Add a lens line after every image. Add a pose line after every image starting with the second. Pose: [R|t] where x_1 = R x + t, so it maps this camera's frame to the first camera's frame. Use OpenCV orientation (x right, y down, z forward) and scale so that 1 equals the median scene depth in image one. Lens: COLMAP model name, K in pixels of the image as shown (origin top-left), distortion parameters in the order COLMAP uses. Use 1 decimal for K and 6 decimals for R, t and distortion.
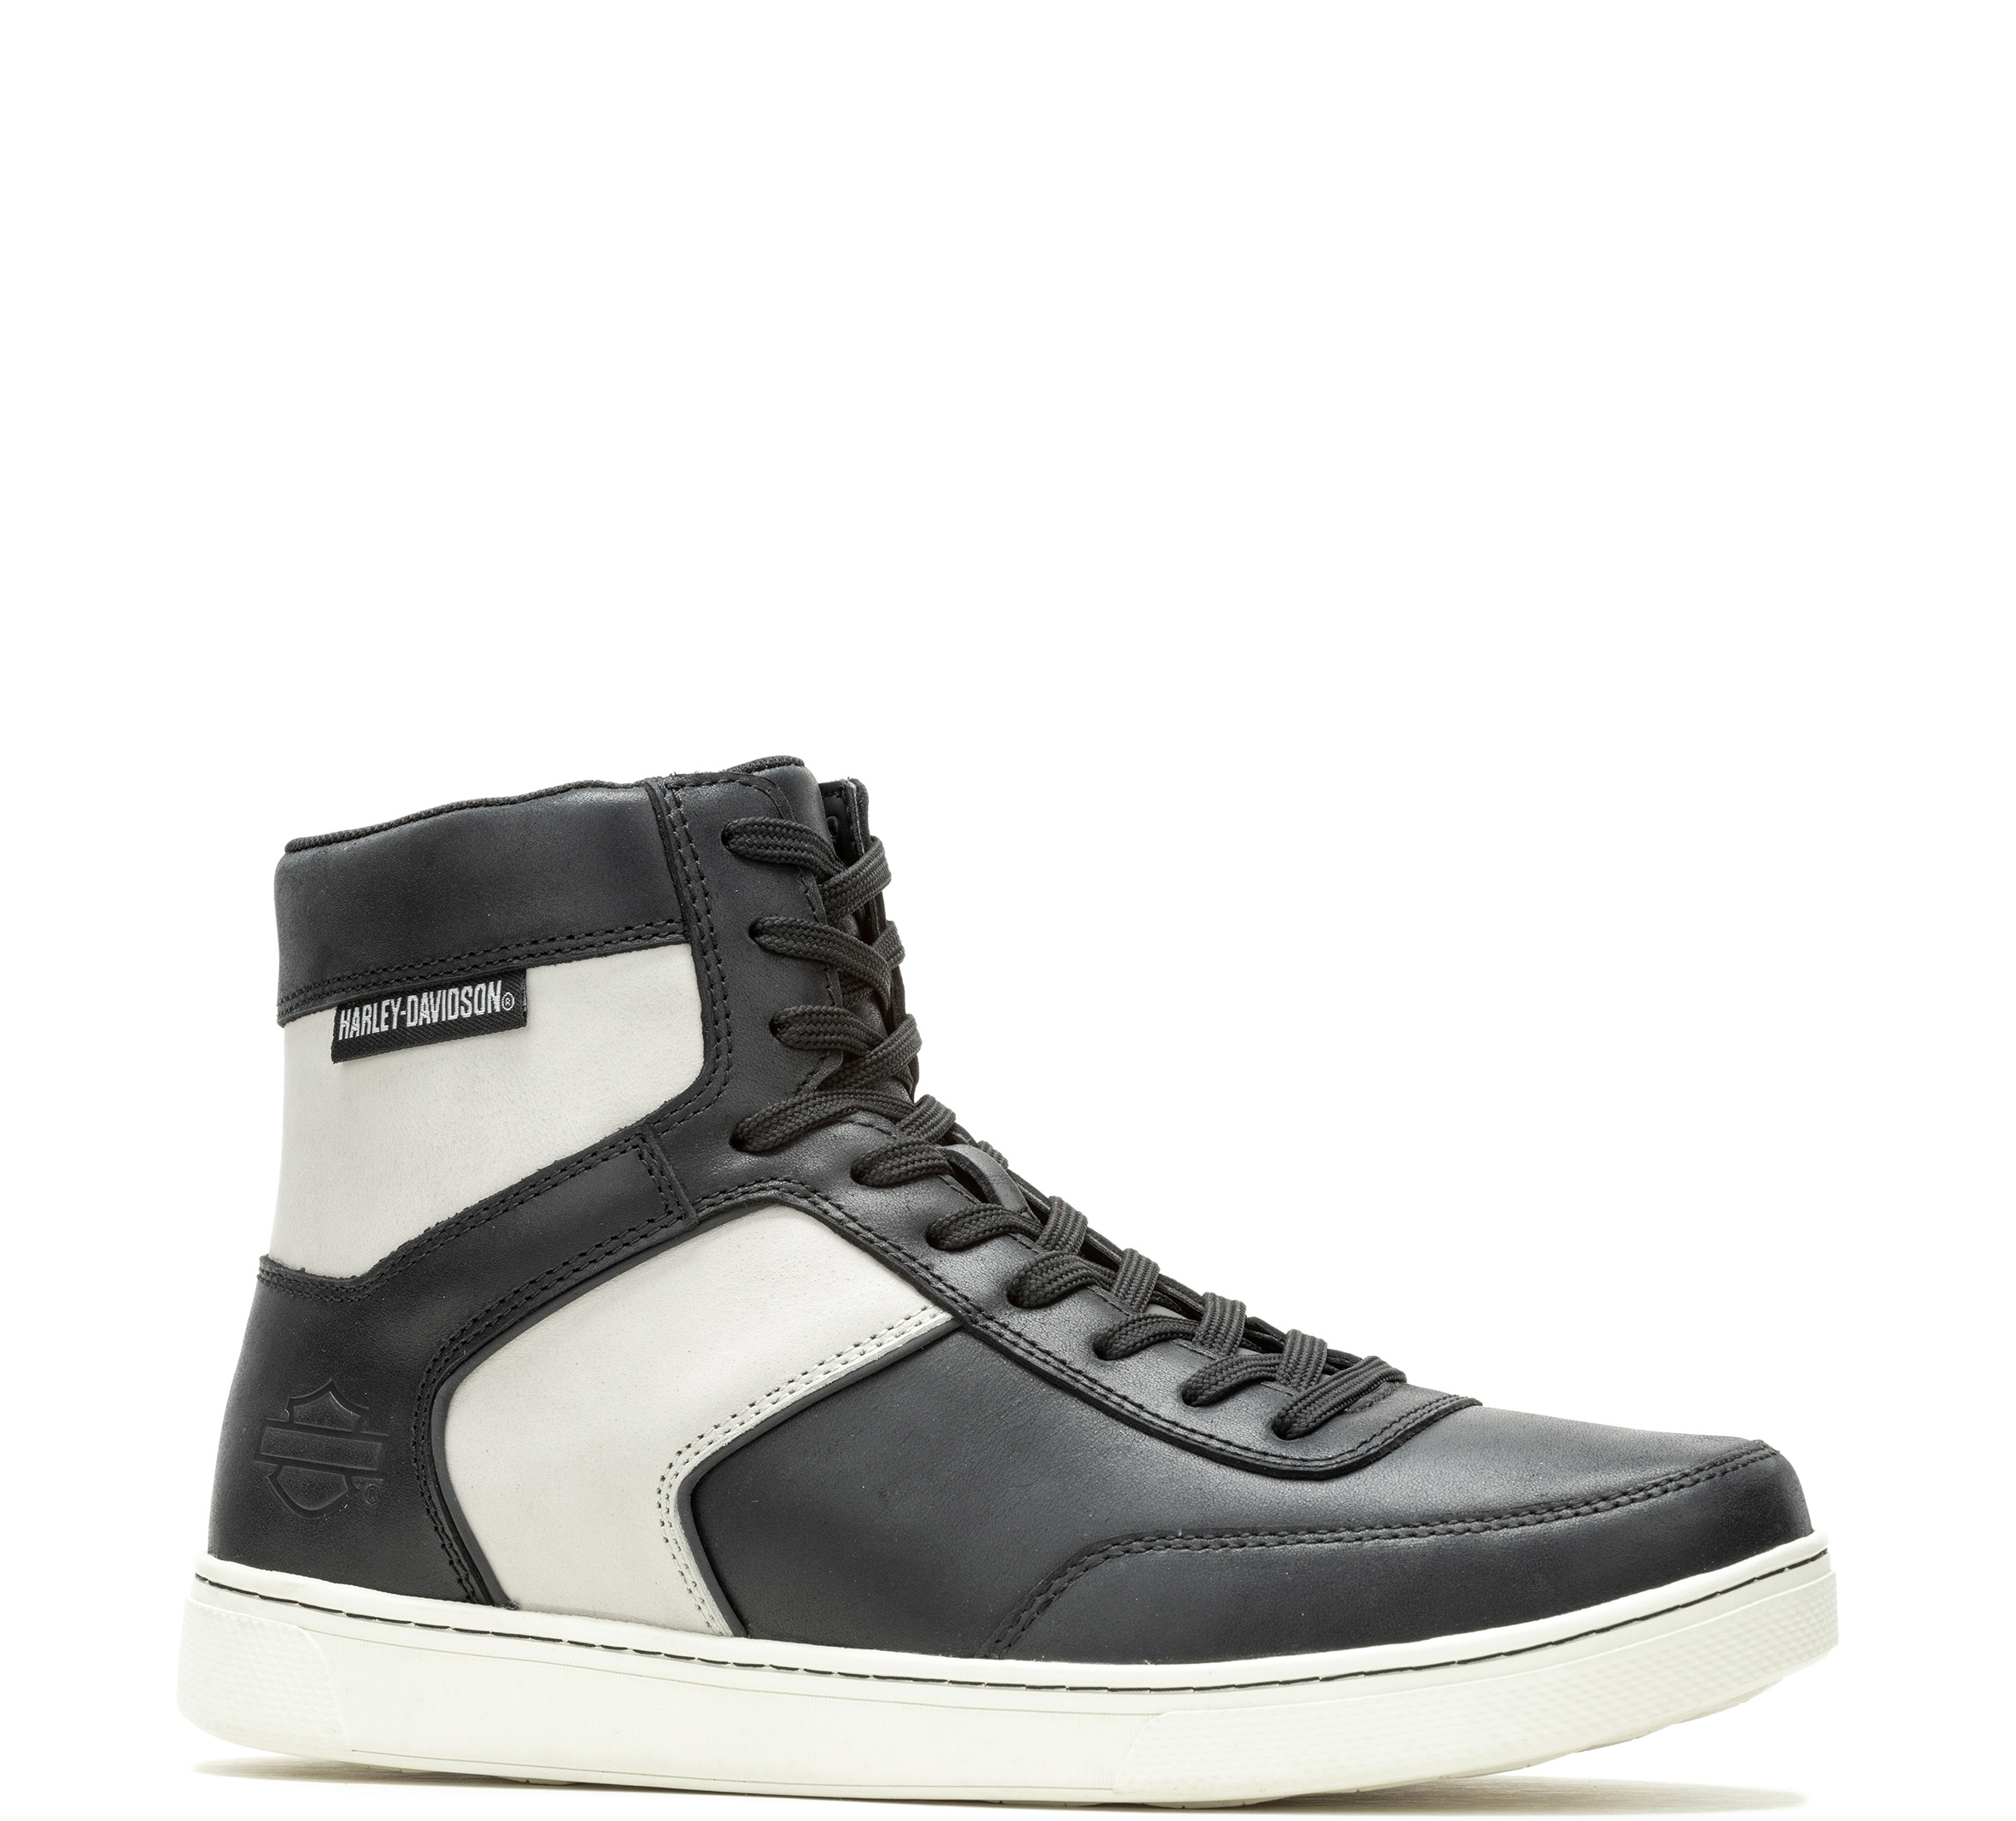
lens RADIAL K [[8451.4, 0, 1008.0], [0, 8451.4, 915.4], [0, 0, 1]] dist [-0.241203, 0.000000]
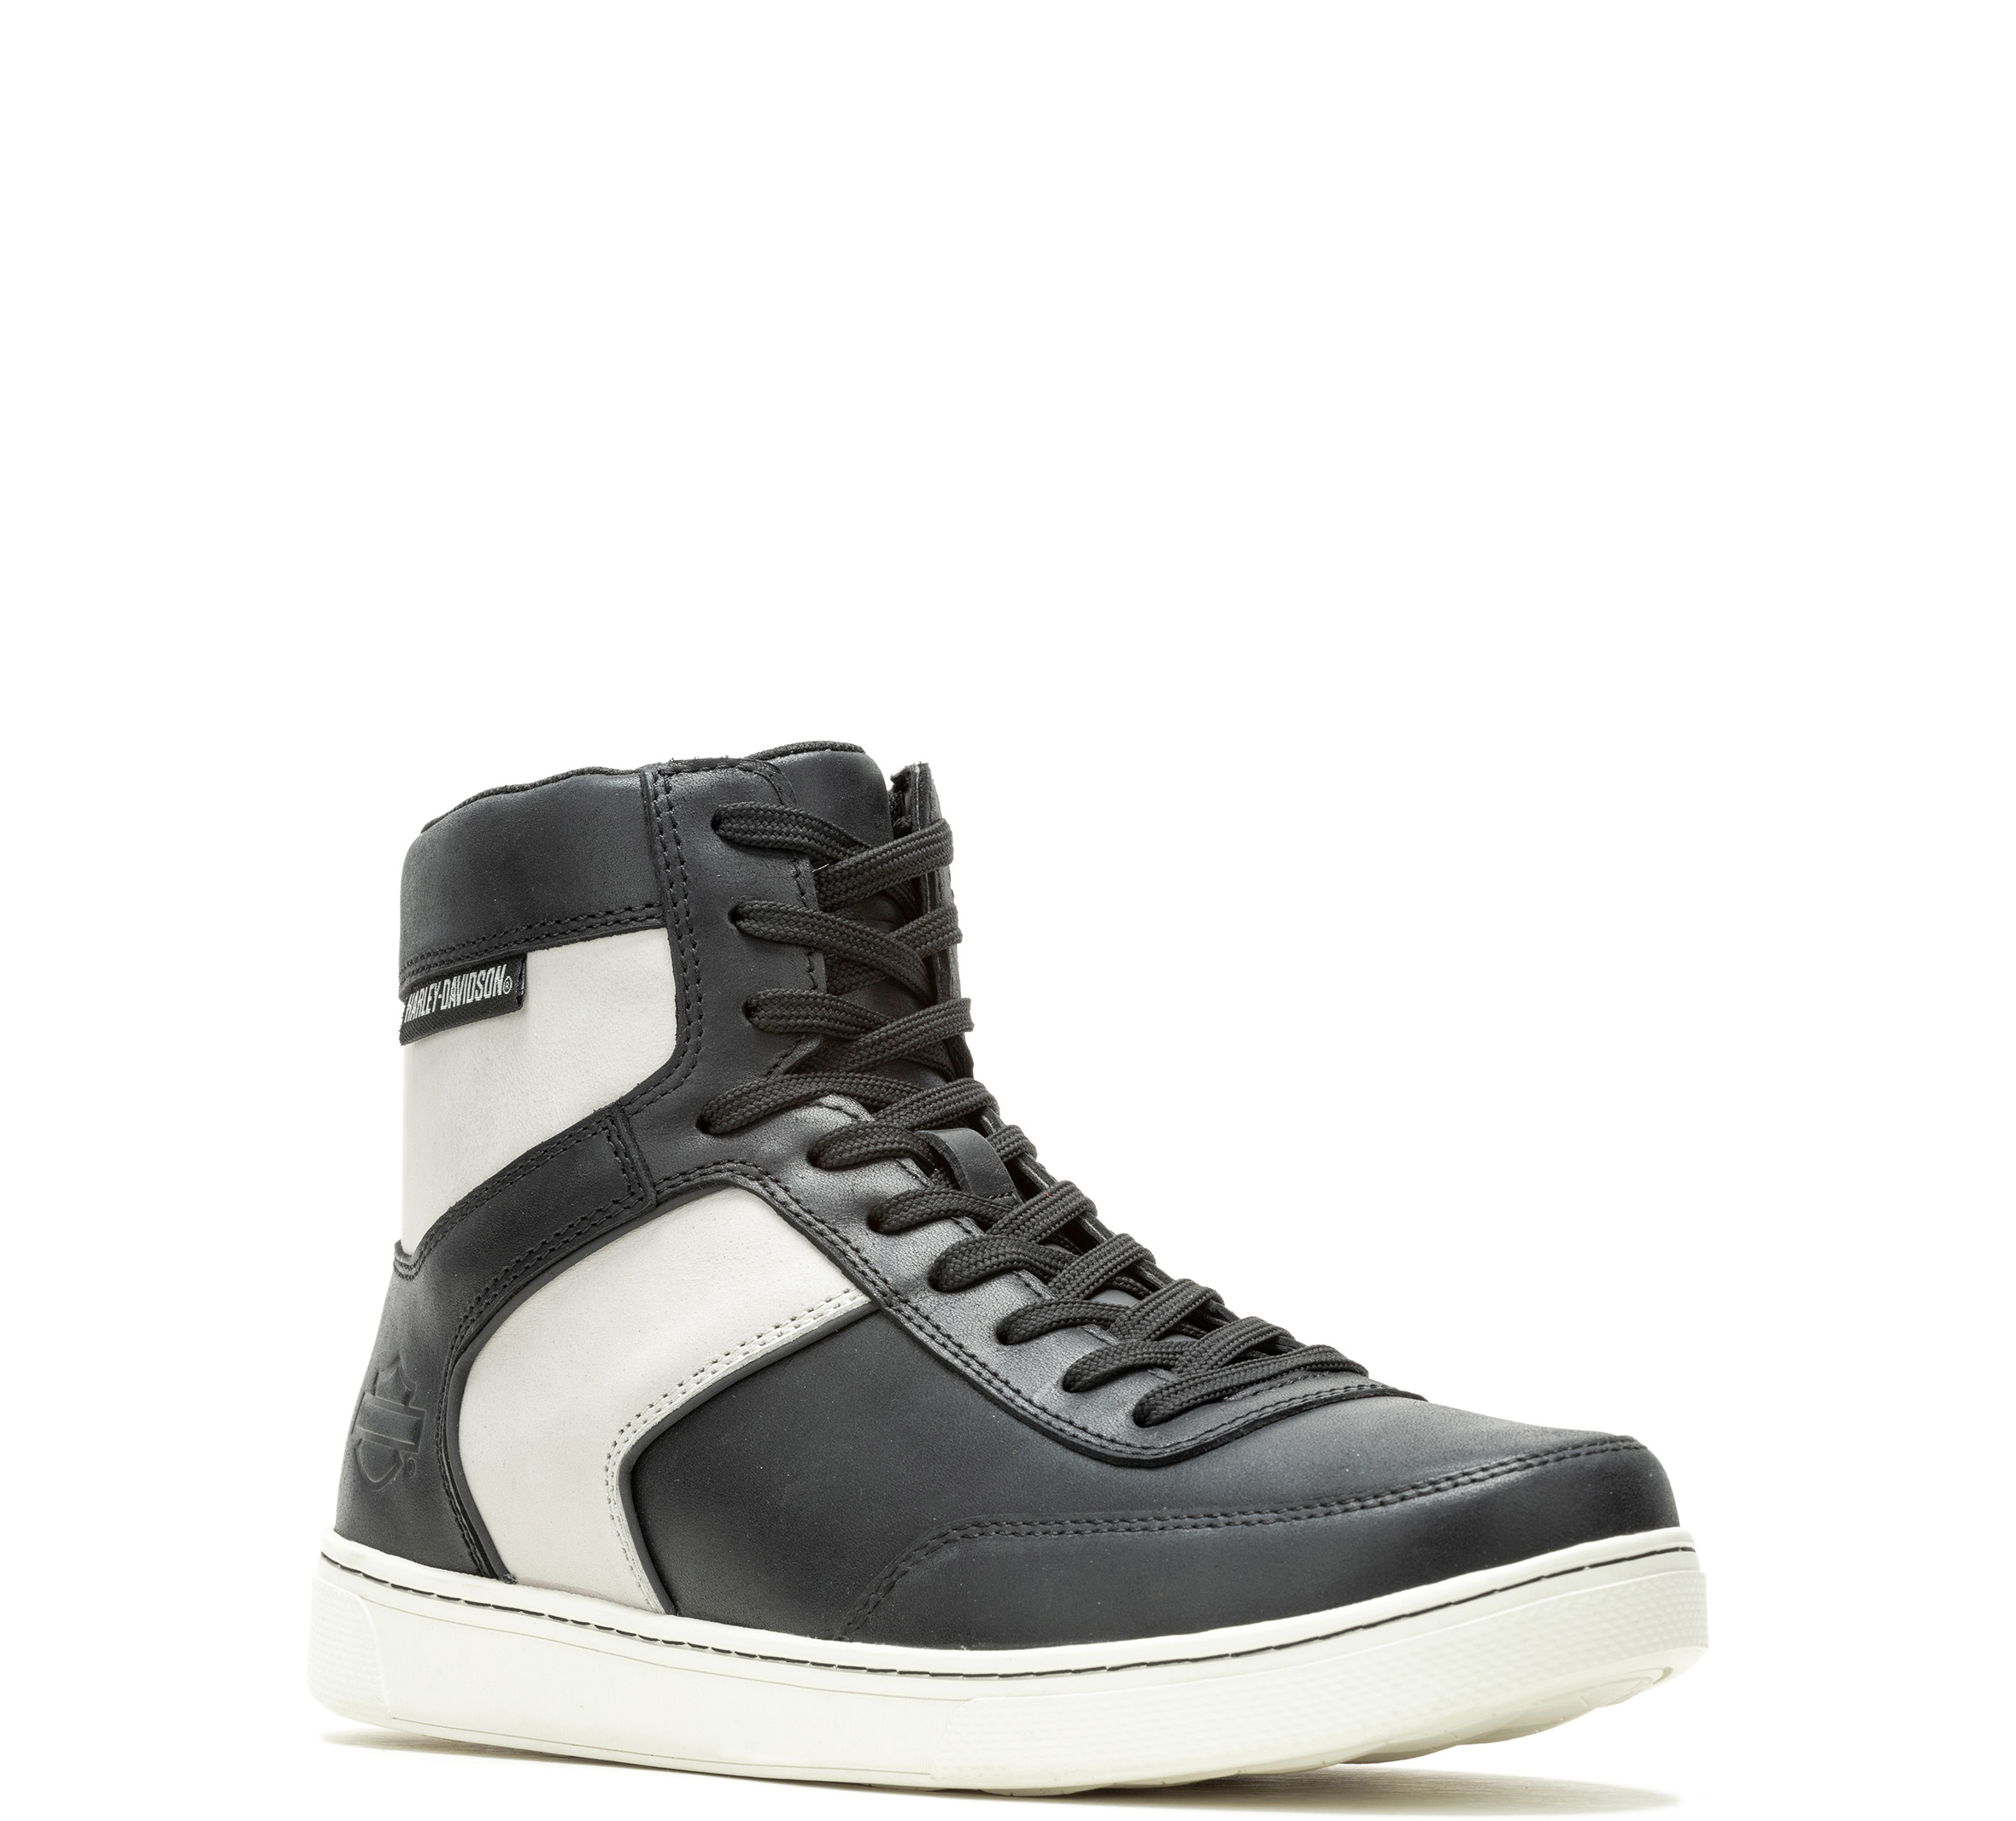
lens RADIAL K [[8451.4, 0, 1008.4], [0, 8451.4, 905.9], [0, 0, 1]] dist [-0.241203, 0.000000]
pose [[0.955112, -0.002846, -0.296230, 0.305028], [0.002461, 0.999996, -0.001672, 0.002558], [0.296234, 0.000868, 0.955115, 0.048698]]
